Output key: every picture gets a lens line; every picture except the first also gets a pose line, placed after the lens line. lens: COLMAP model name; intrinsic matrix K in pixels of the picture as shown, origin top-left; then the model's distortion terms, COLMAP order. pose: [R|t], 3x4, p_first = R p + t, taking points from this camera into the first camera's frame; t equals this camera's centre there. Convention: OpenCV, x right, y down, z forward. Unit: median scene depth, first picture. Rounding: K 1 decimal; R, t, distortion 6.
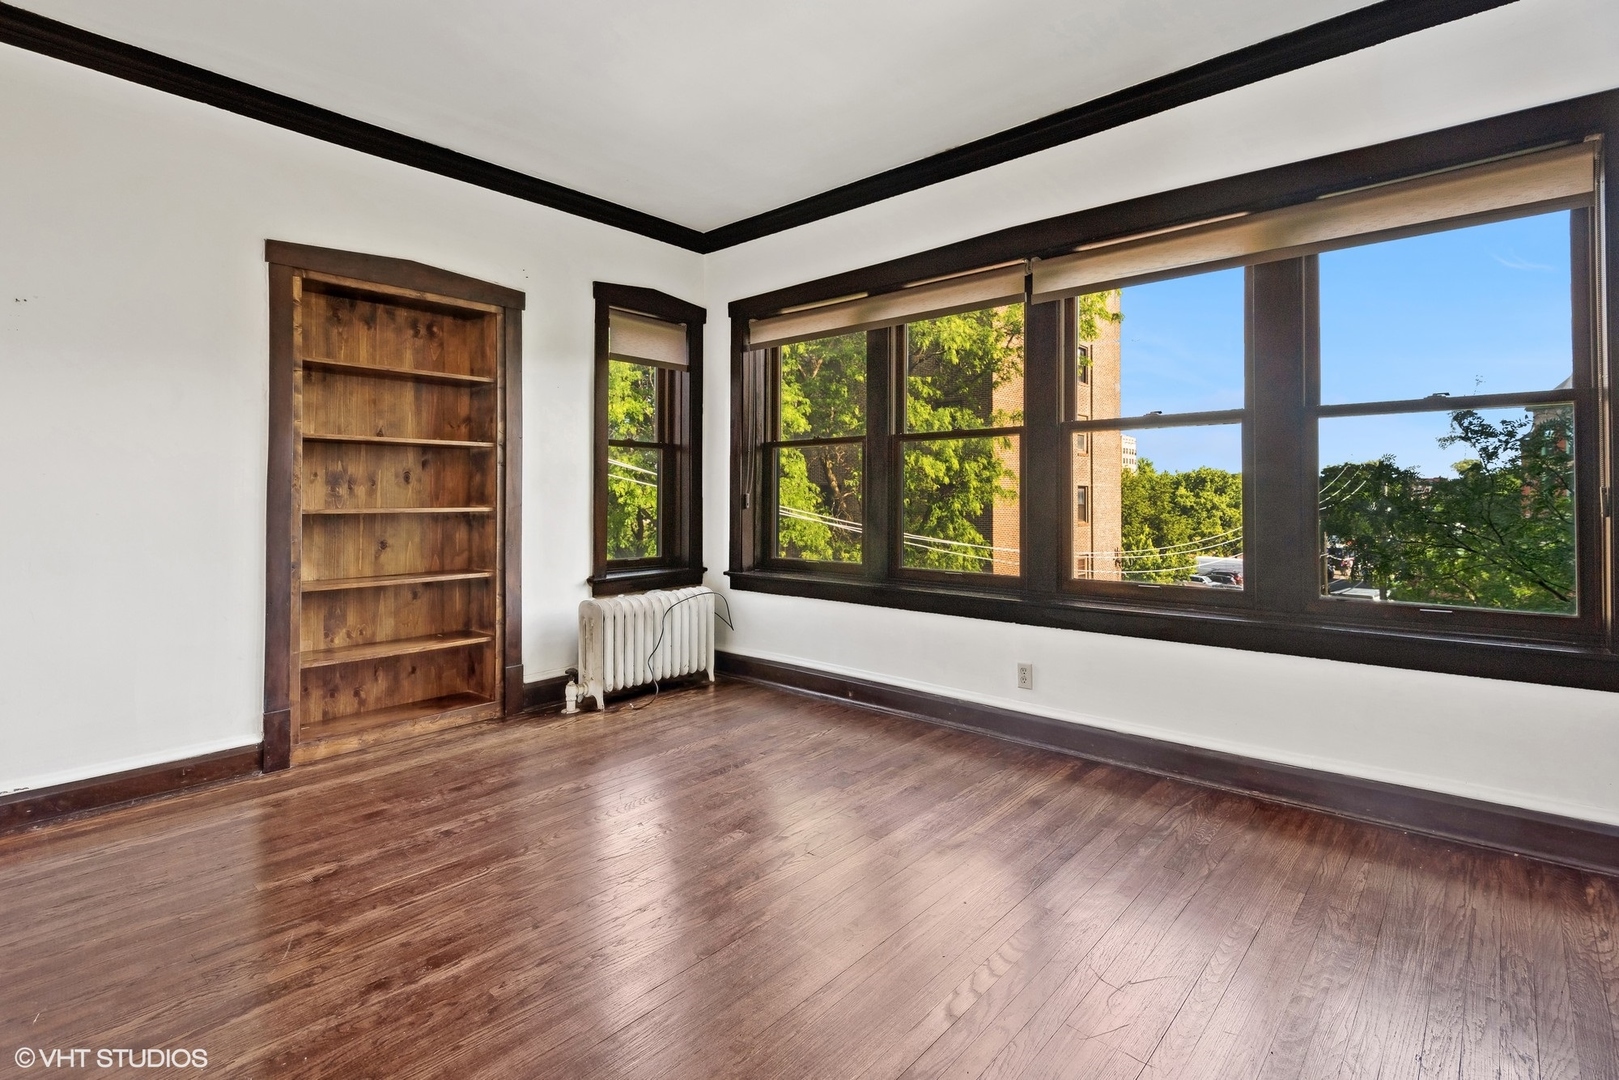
lens RADIAL K [[769.9, 0, 804.7], [0, 769.9, 492.5], [0, 0, 1]] dist [0.033247, -0.009289]
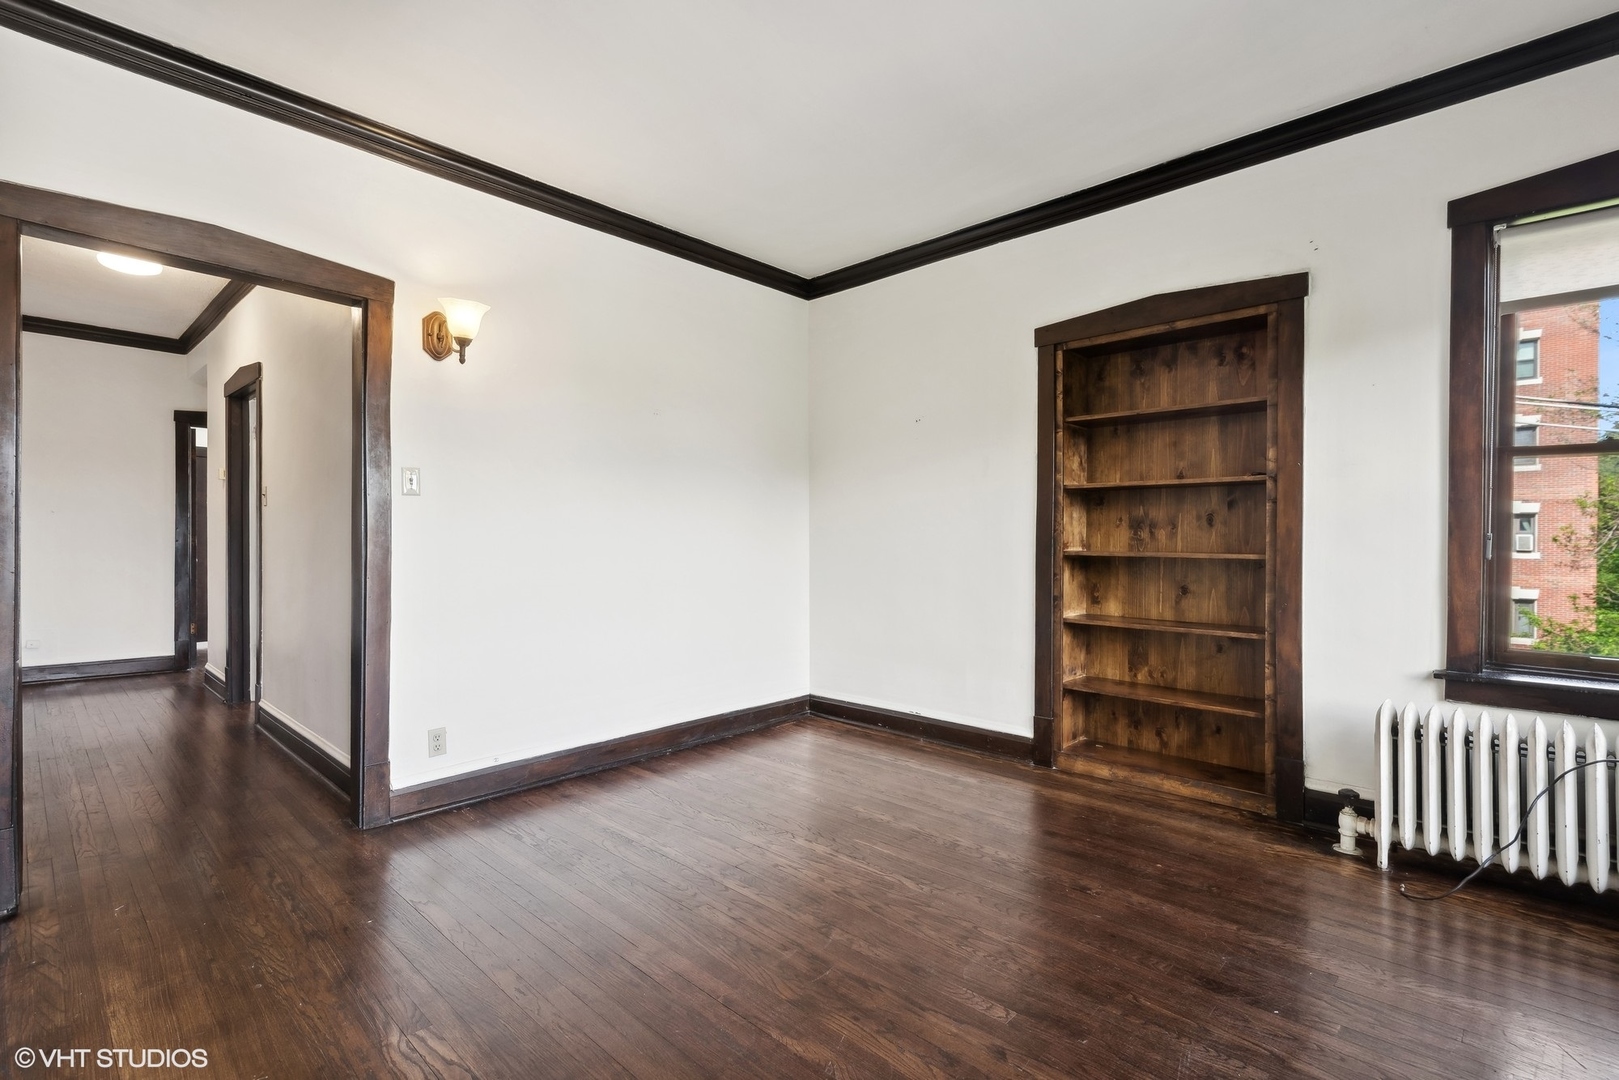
lens RADIAL K [[769.9, 0, 816.2], [0, 769.9, 536.1], [0, 0, 1]] dist [0.033247, -0.009289]
pose [[-0.036358, 0.001951, -0.999337, 0.445403], [0.001232, 0.999997, 0.001908, -0.002381], [0.999338, -0.001162, -0.036360, 0.582982]]
